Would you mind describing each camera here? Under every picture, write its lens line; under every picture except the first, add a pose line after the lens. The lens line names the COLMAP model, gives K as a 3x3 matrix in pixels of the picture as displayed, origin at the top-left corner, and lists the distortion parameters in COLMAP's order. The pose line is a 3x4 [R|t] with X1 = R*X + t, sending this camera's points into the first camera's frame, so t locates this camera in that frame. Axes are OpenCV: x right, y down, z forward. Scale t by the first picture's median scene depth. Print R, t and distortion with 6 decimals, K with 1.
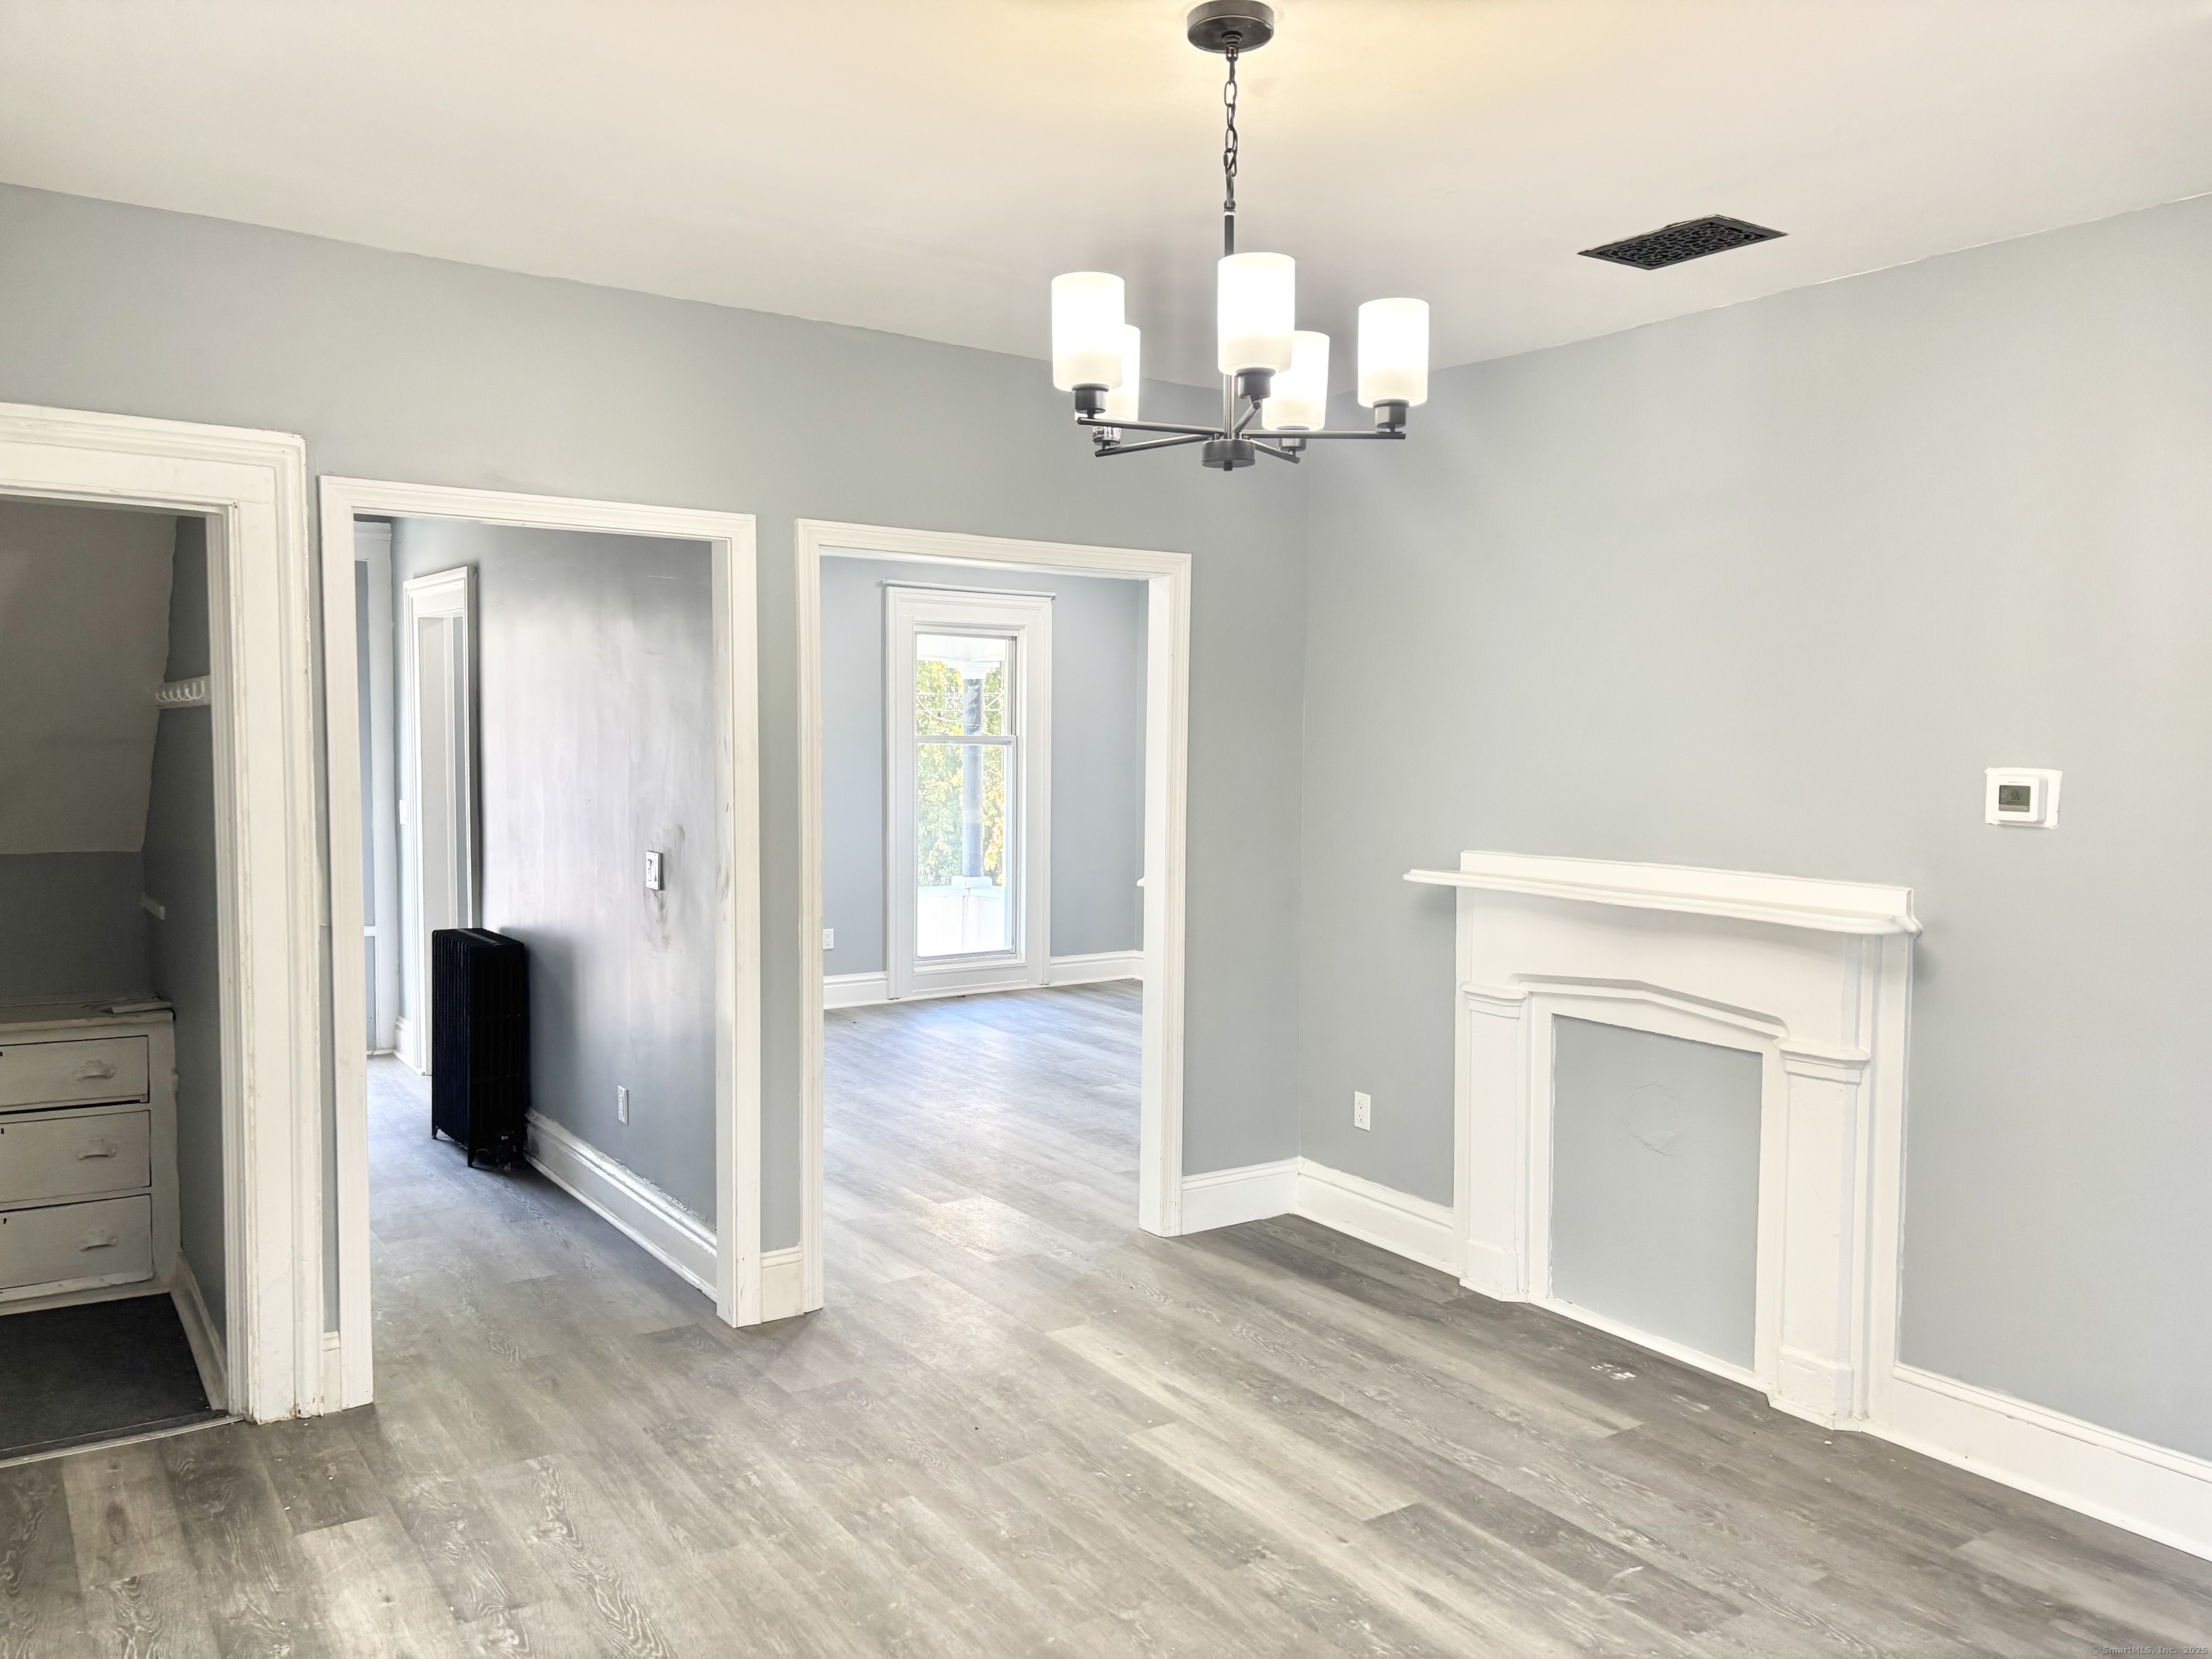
lens RADIAL K [[1667.6, 0, 1105.9], [0, 1667.6, 821.1], [0, 0, 1]] dist [0.062918, -0.061302]
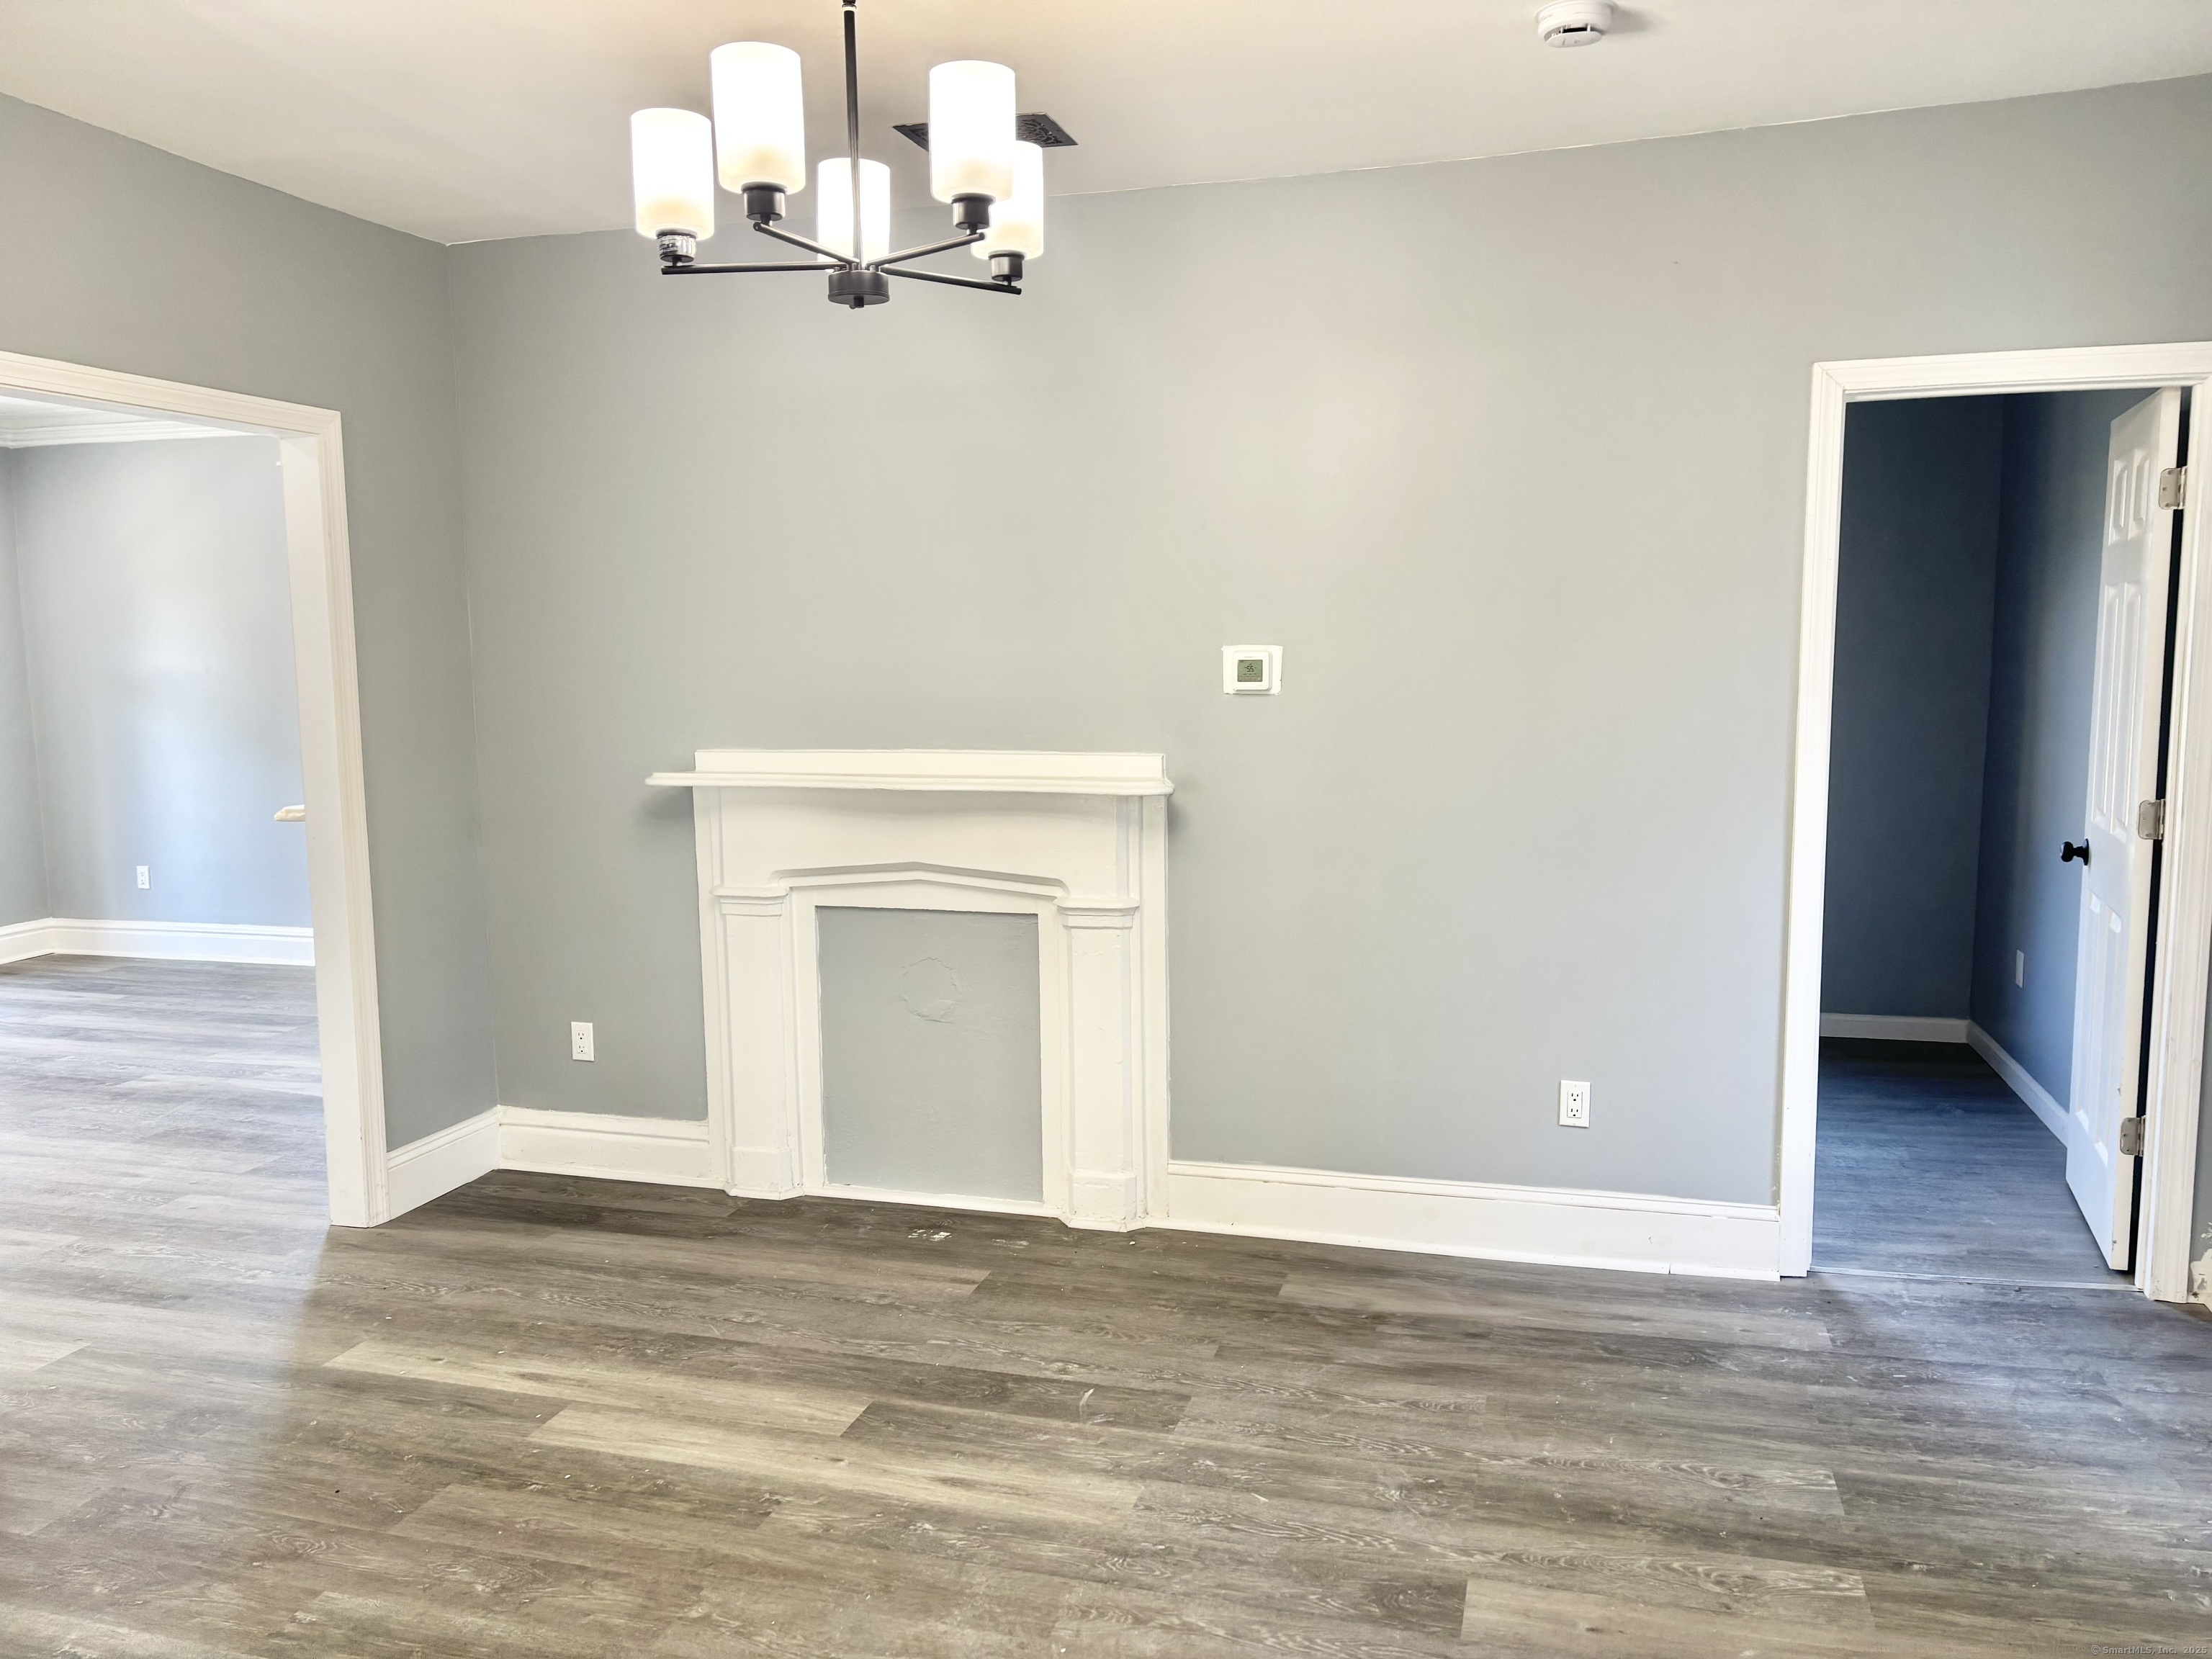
lens RADIAL K [[1667.6, 0, 1092.4], [0, 1667.6, 820.8], [0, 0, 1]] dist [0.062918, -0.061302]
pose [[0.773637, -0.084858, 0.627921, -0.266889], [0.053192, 0.996191, 0.069091, 0.004717], [-0.631392, -0.020050, 0.775204, 0.144310]]
